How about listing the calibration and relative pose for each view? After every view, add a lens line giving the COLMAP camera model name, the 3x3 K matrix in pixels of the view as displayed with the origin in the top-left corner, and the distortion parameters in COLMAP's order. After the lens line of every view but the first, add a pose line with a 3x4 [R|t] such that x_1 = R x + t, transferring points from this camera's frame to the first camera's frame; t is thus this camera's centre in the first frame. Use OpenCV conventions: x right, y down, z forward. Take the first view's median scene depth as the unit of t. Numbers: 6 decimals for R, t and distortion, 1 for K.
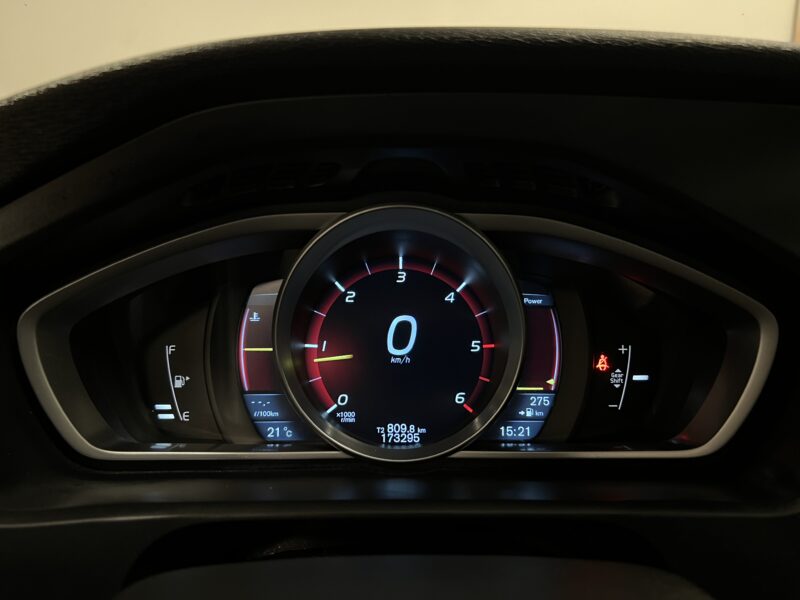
lens RADIAL K [[629.7, 0, 401.3], [0, 629.7, 300.1], [0, 0, 1]] dist [0.055583, -0.070670]
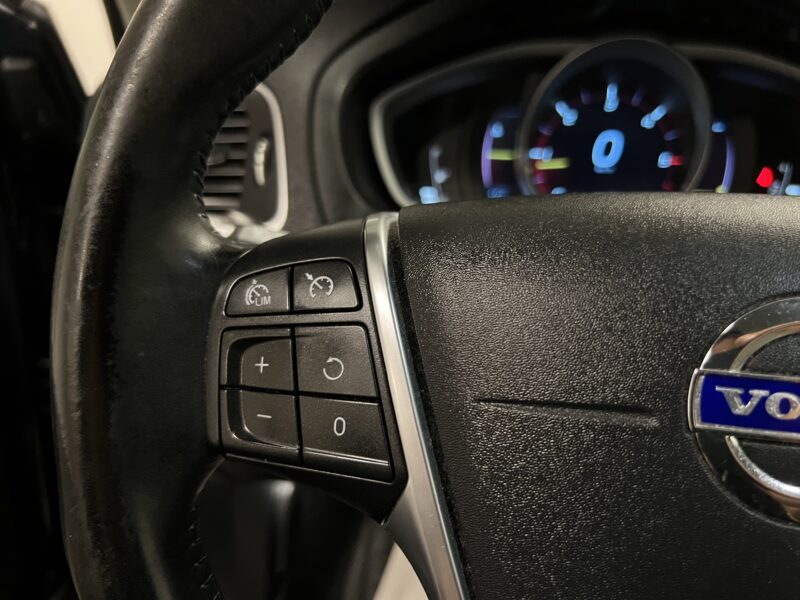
lens RADIAL K [[652.7, 0, 402.6], [0, 652.7, 303.6], [0, 0, 1]] dist [-0.032601, -0.008870]
pose [[0.984222, 0.077565, -0.159033, -0.182479], [-0.053176, 0.986911, 0.152247, 0.193439], [0.168761, -0.141388, 0.975464, -0.454616]]
